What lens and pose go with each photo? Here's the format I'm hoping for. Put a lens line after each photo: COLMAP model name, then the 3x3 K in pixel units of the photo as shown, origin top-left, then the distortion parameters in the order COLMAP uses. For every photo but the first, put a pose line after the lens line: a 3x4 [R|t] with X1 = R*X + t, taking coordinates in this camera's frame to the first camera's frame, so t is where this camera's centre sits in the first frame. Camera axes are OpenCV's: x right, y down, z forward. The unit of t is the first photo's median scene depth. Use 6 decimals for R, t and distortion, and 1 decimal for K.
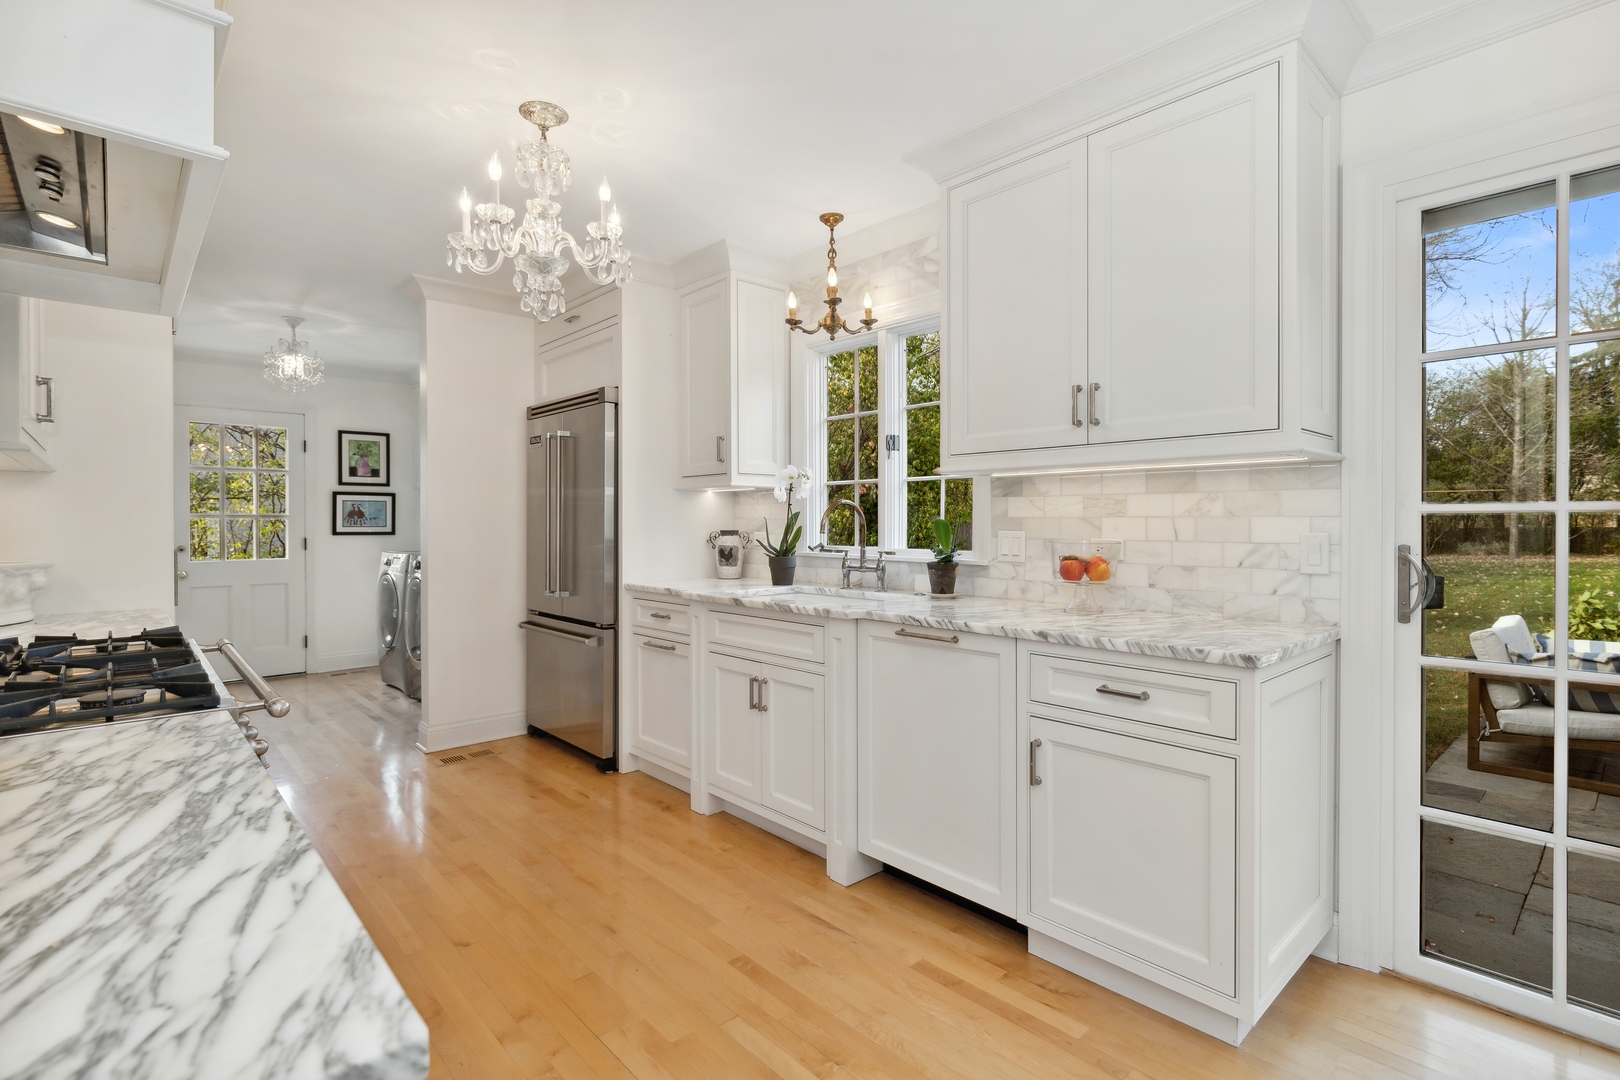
lens RADIAL K [[767.8, 0, 811.0], [0, 767.8, 530.4], [0, 0, 1]] dist [0.000719, 0.000098]
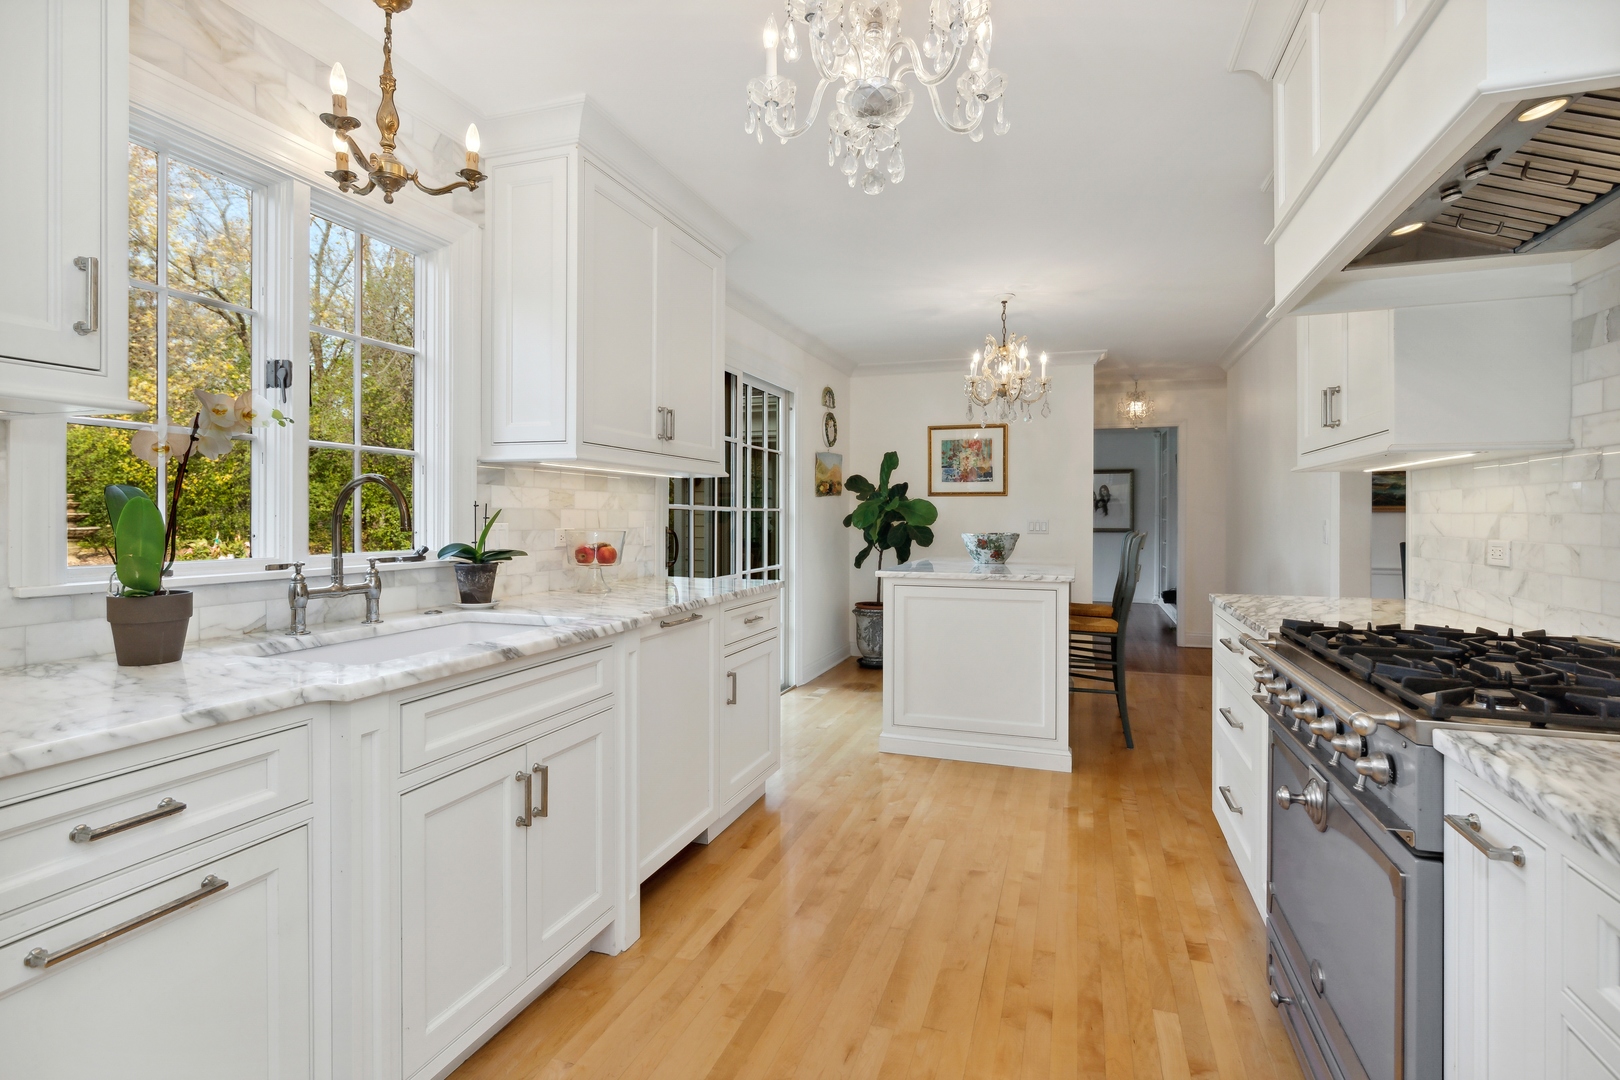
lens RADIAL K [[767.8, 0, 810.7], [0, 767.8, 526.1], [0, 0, 1]] dist [0.000719, 0.000098]
pose [[-0.481367, -0.010921, 0.876451, -0.745849], [0.007485, 0.999835, 0.016570, -0.008003], [-0.876487, 0.014536, -0.481206, 1.165695]]
